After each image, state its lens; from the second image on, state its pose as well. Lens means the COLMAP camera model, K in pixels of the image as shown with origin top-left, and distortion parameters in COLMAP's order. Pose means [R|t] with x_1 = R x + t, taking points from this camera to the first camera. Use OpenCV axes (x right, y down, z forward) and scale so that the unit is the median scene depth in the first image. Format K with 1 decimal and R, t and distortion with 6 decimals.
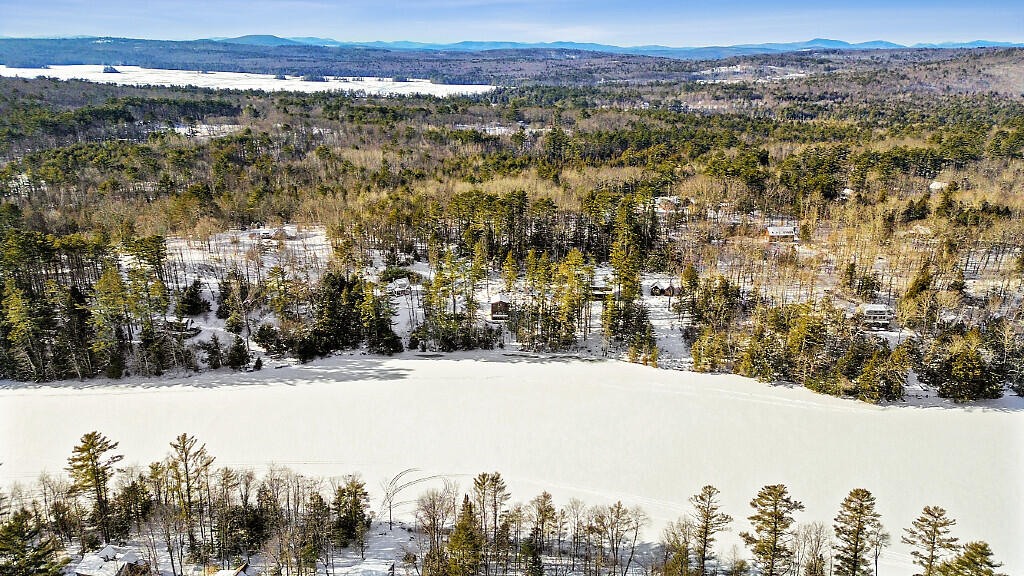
lens RADIAL K [[726.3, 0, 512.9], [0, 726.3, 287.3], [0, 0, 1]] dist [0.082433, -0.067403]
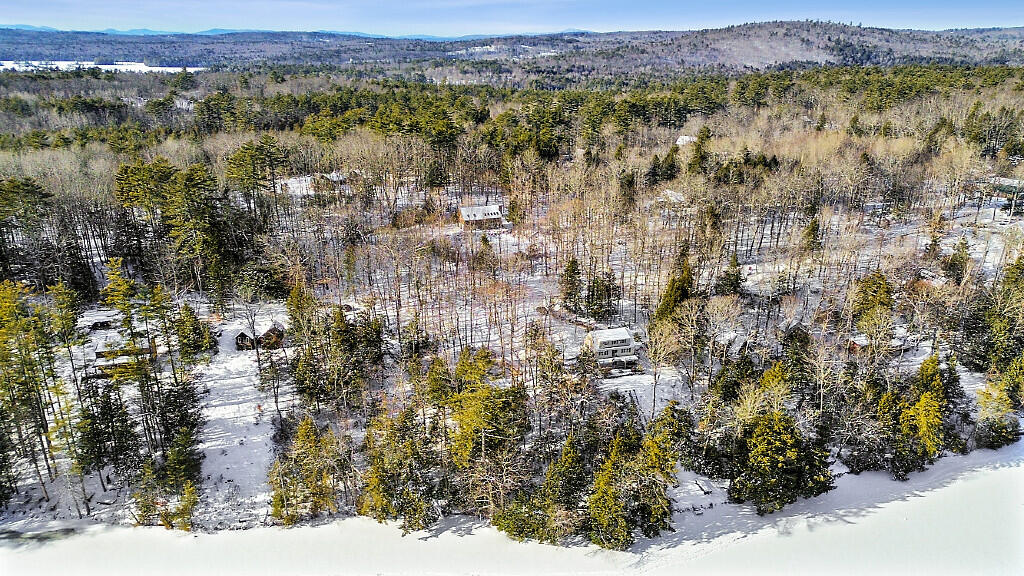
lens RADIAL K [[726.3, 0, 513.6], [0, 726.3, 285.3], [0, 0, 1]] dist [0.082433, -0.067403]
pose [[0.955637, -0.103030, 0.275939, 0.242049], [0.100424, 0.994665, 0.023600, -0.028826], [-0.276898, 0.005158, 0.960885, 0.437244]]
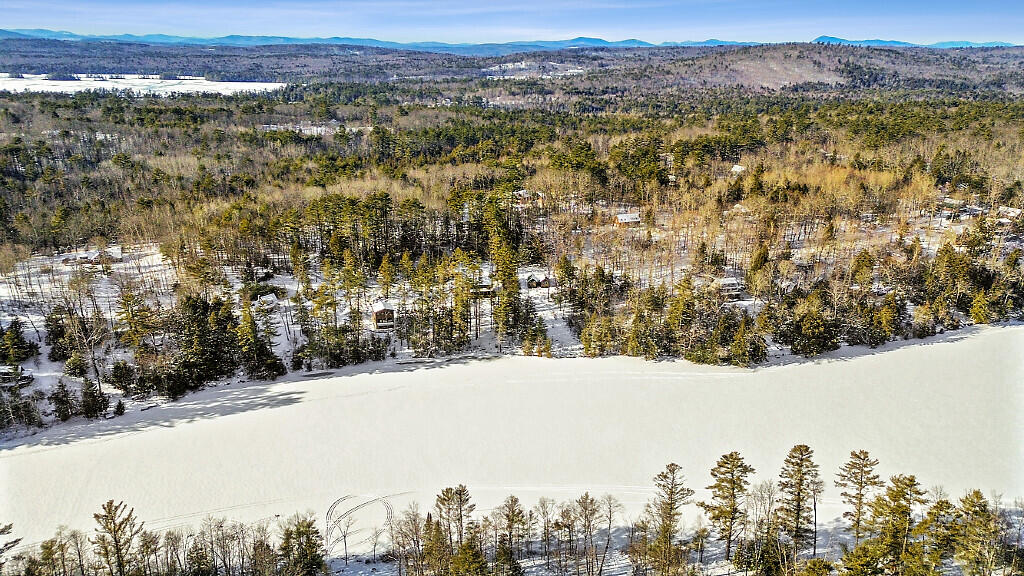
lens RADIAL K [[726.3, 0, 516.2], [0, 726.3, 287.3], [0, 0, 1]] dist [0.082433, -0.067403]
pose [[0.958337, -0.090961, 0.270771, -0.103346], [0.089683, 0.995823, 0.017116, -0.009510], [-0.271197, 0.007881, 0.962492, 0.024440]]
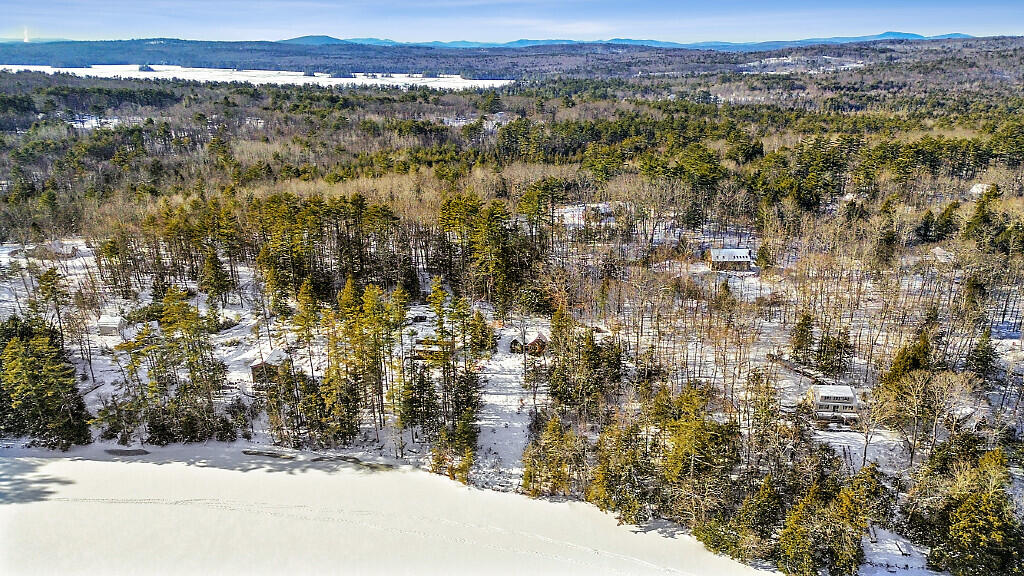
lens RADIAL K [[726.3, 0, 511.2], [0, 726.3, 281.5], [0, 0, 1]] dist [0.082433, -0.067403]
pose [[0.996826, 0.012861, -0.078570, 0.245252], [-0.013339, 0.999896, -0.005556, -0.051338], [0.078490, 0.006586, 0.996893, 0.336003]]
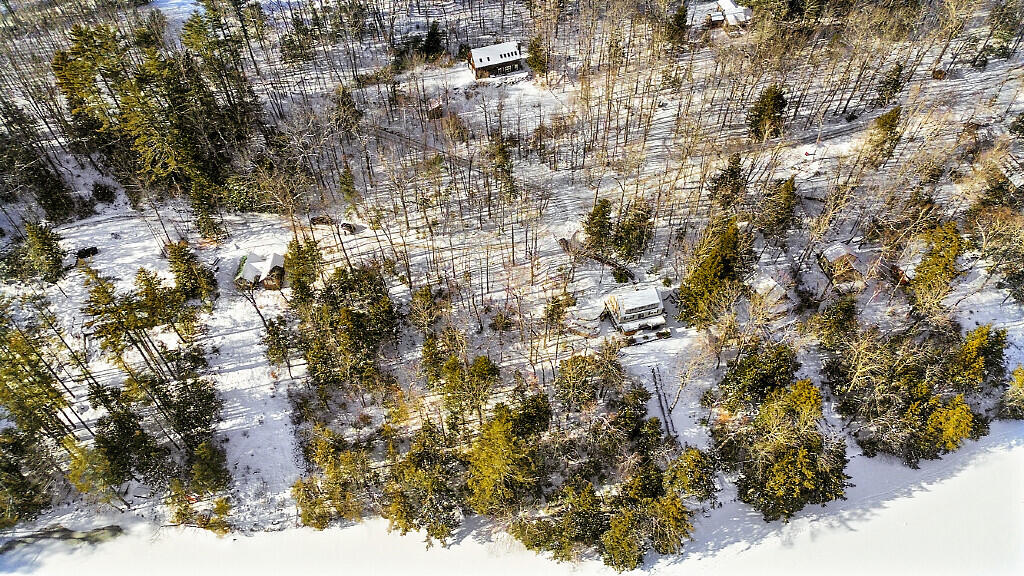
lens RADIAL K [[726.3, 0, 513.7], [0, 726.3, 292.1], [0, 0, 1]] dist [0.082433, -0.067403]
pose [[0.961486, -0.208430, 0.179167, 0.283037], [0.092390, 0.859026, 0.503527, -0.224762], [-0.258859, -0.467581, 0.845198, 0.533311]]
